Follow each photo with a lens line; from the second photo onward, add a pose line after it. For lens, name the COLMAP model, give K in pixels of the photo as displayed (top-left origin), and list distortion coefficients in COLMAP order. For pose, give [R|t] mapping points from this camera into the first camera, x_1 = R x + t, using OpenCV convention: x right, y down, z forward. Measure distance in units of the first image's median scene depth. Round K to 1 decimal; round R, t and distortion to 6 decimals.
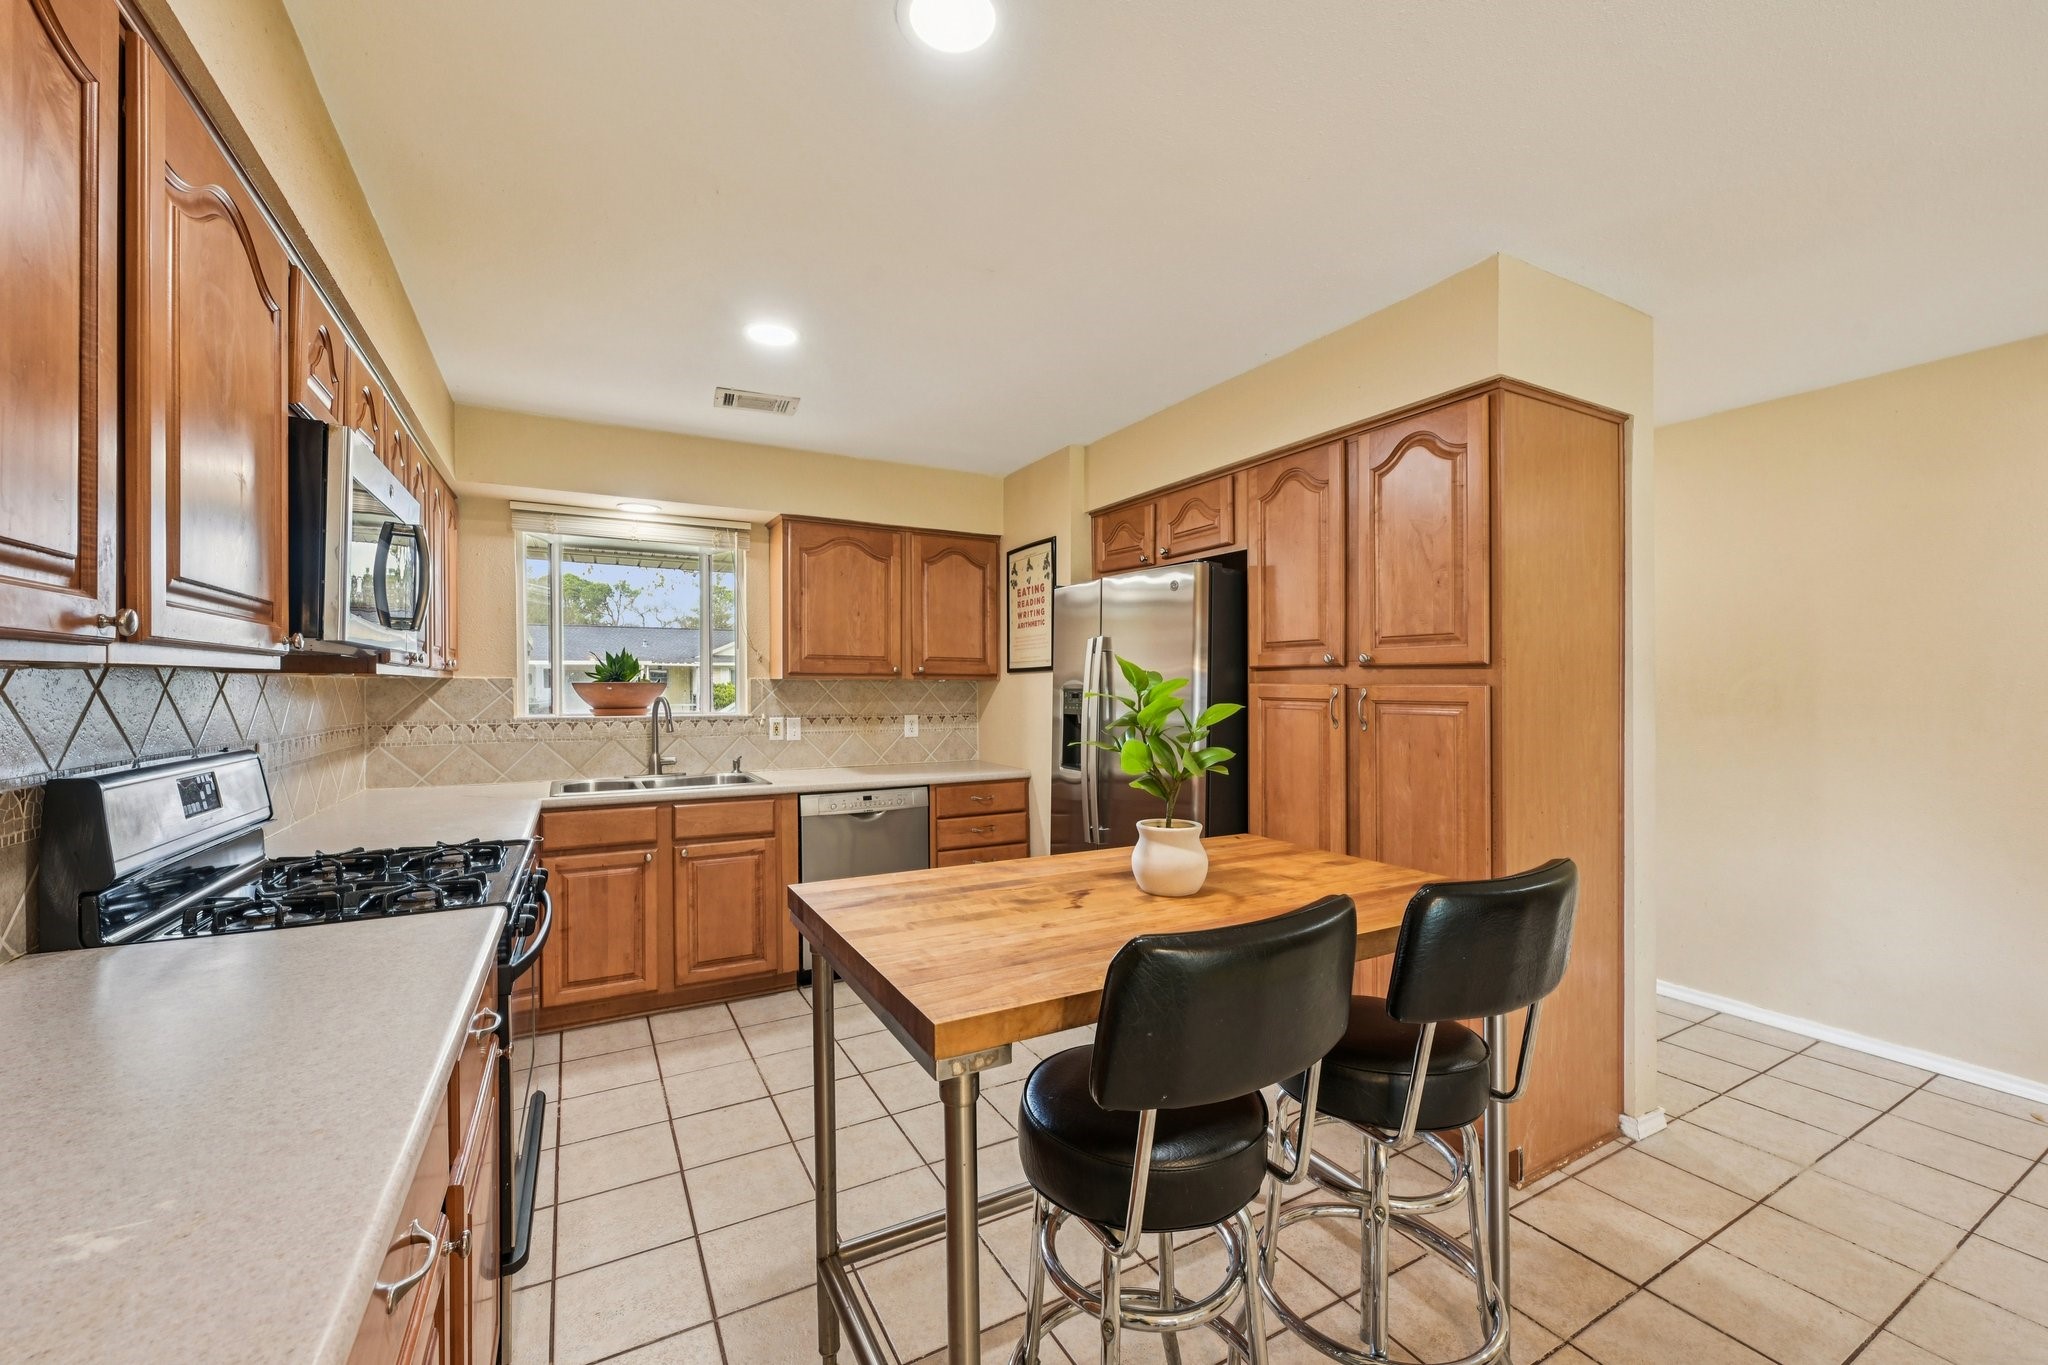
lens RADIAL K [[808.6, 0, 1007.2], [0, 808.6, 688.0], [0, 0, 1]] dist [-0.006875, 0.003204]
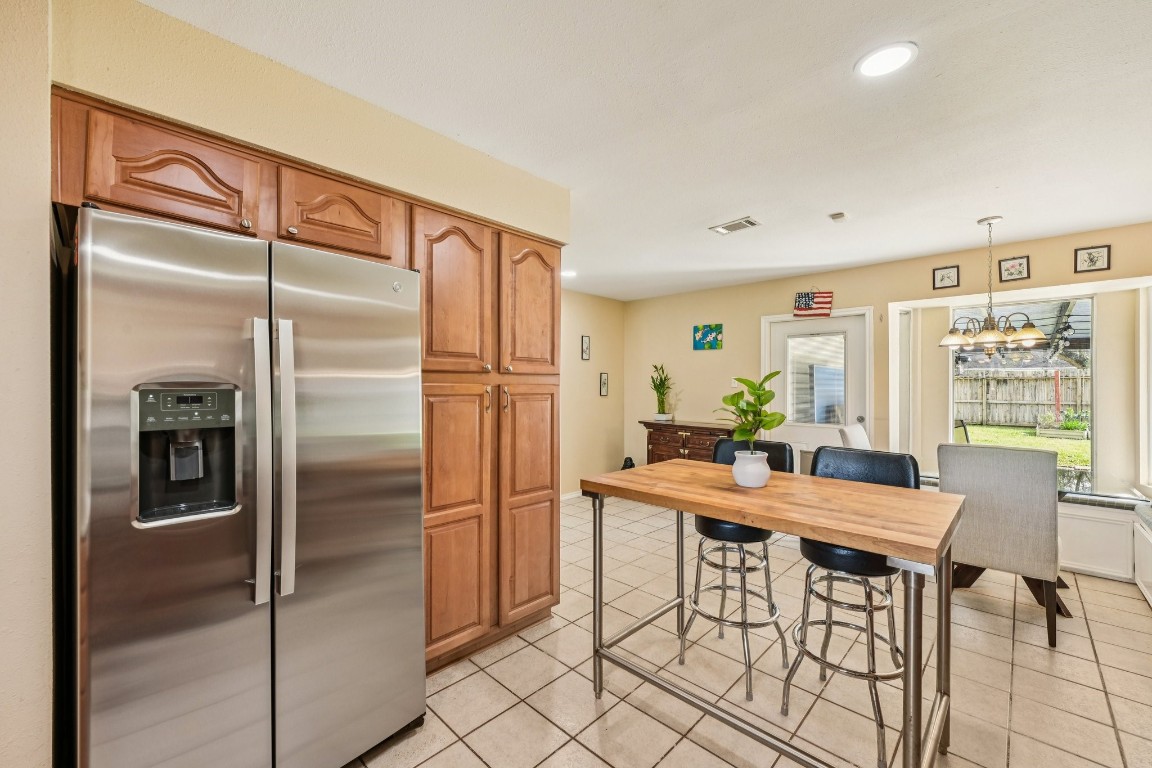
lens RADIAL K [[454.9, 0, 595.5], [0, 454.9, 383.0], [0, 0, 1]] dist [-0.006875, 0.003204]
pose [[-0.314982, 0.002567, 0.949094, -0.327933], [0.000247, 0.999997, -0.002623, -0.002821], [-0.949098, -0.000592, -0.314982, 0.736284]]
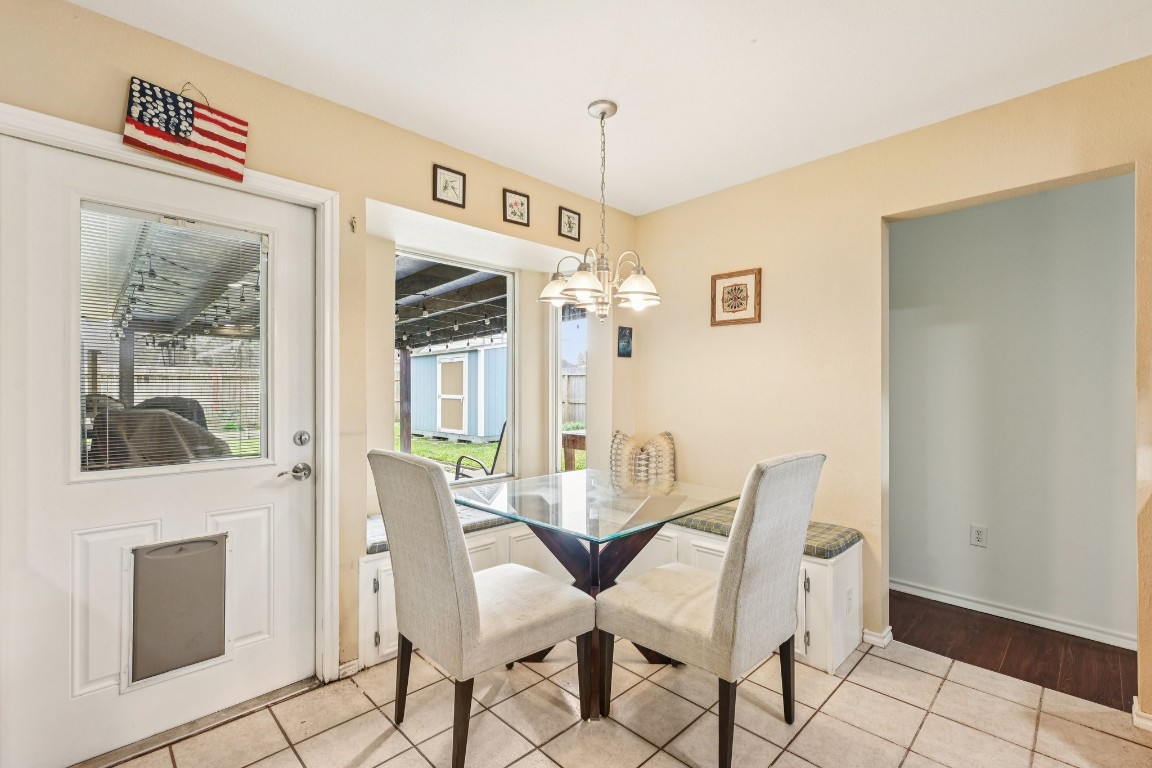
lens RADIAL K [[509.7, 0, 572.8], [0, 509.7, 390.5], [0, 0, 1]] dist [-0.007222, 0.002654]
pose [[-0.964573, -0.000980, -0.263816, 0.424310], [-0.002224, 0.999988, 0.004419, 0.026374], [0.263808, 0.004849, -0.964563, 0.359946]]
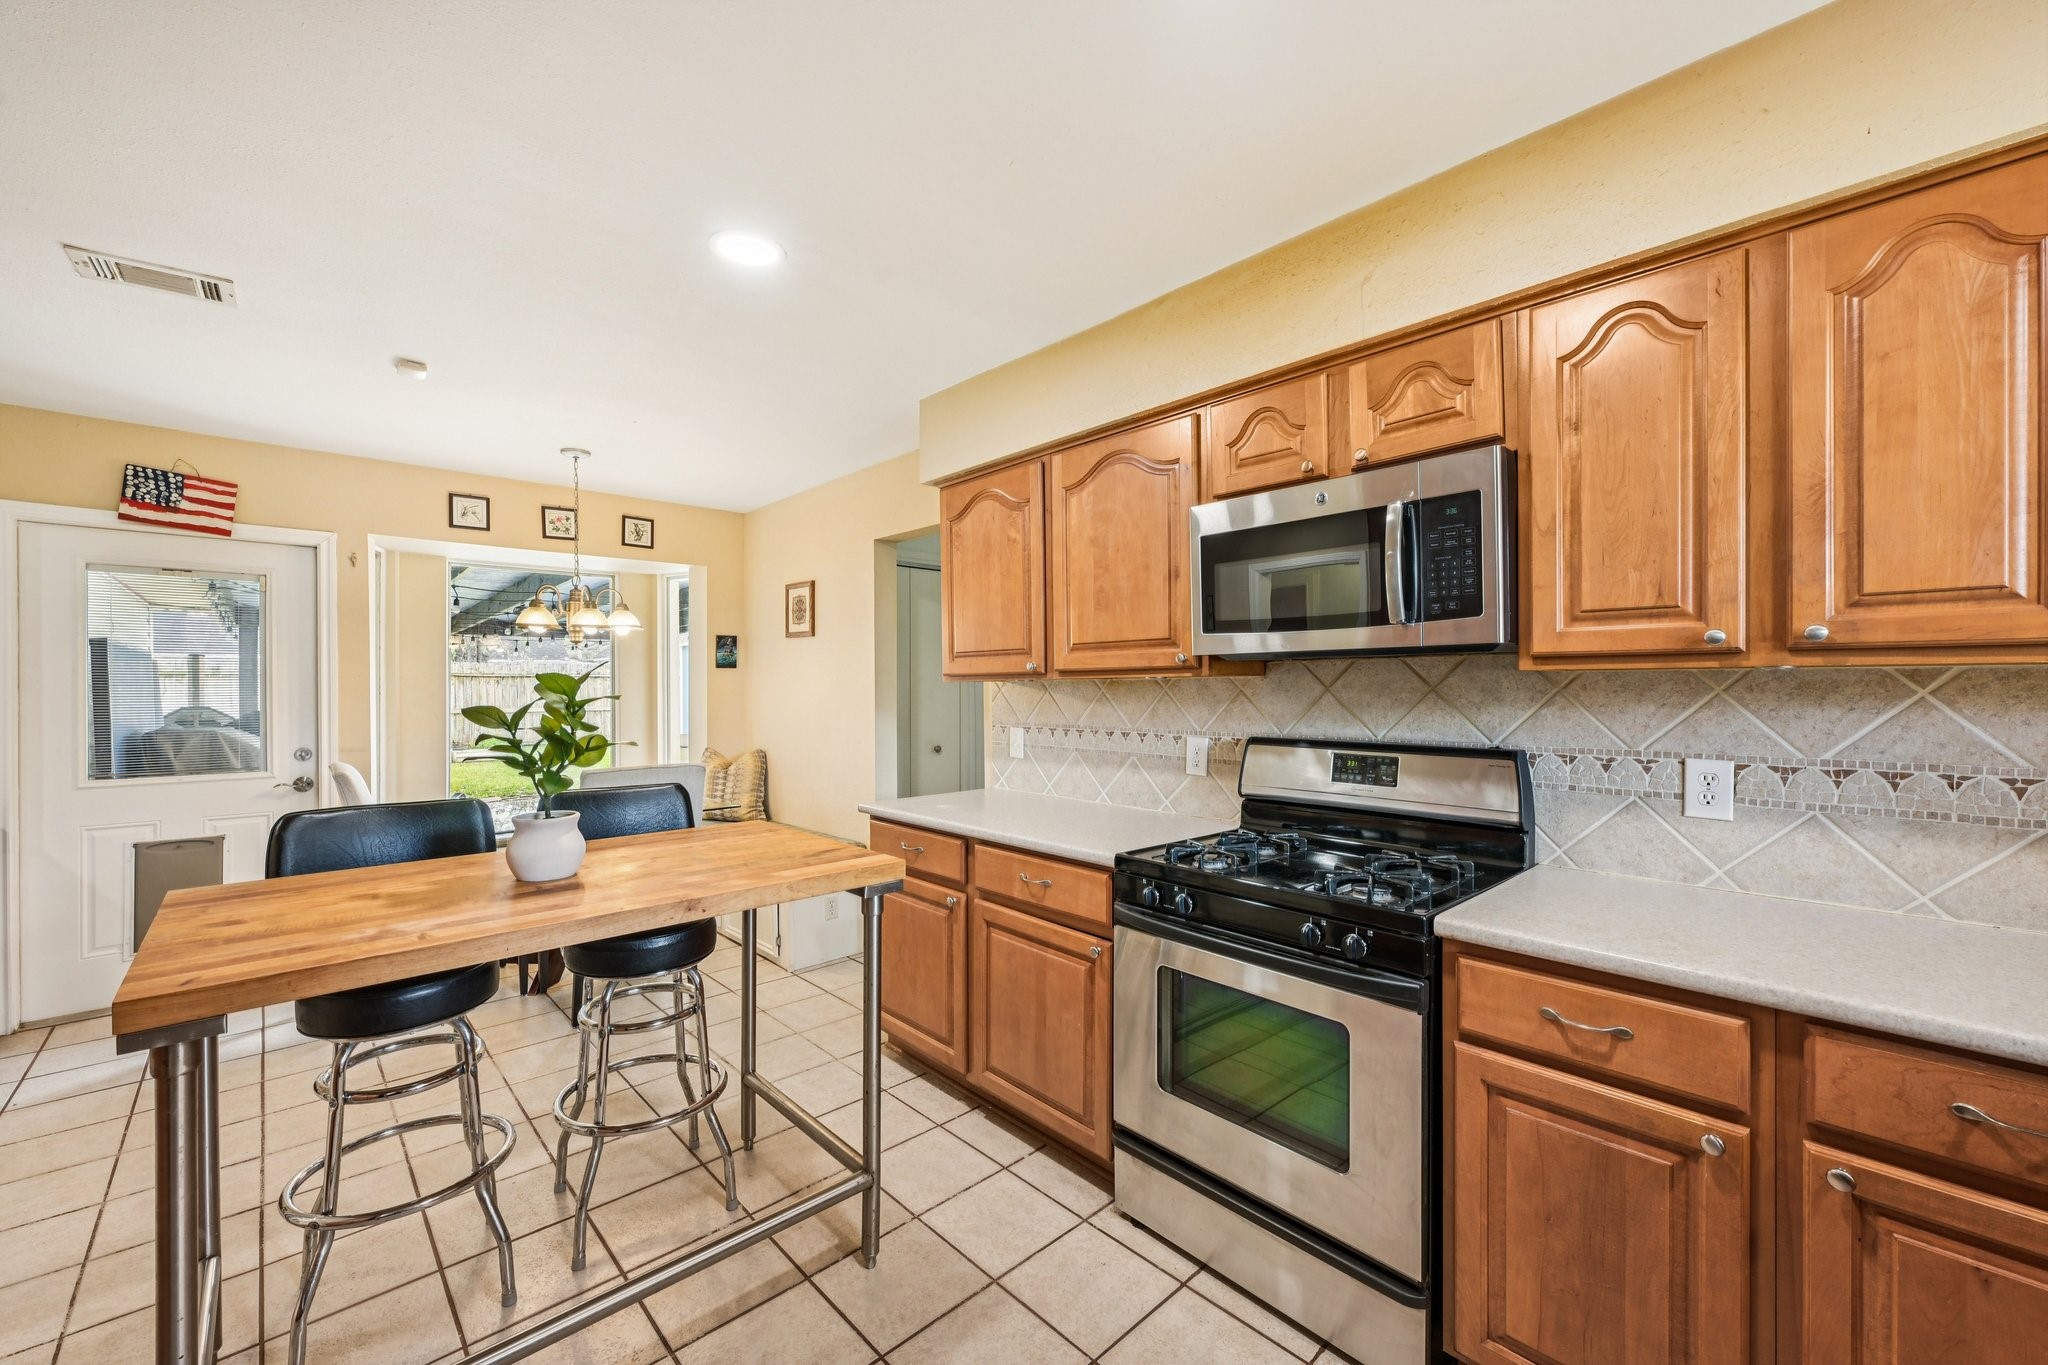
lens RADIAL K [[808.6, 0, 1003.4], [0, 808.6, 690.0], [0, 0, 1]] dist [-0.006875, 0.003204]
pose [[-0.969877, 0.003085, -0.243576, -0.048353], [0.001650, 0.999980, 0.006095, -0.002655], [0.243590, 0.005510, -0.969863, 0.934163]]
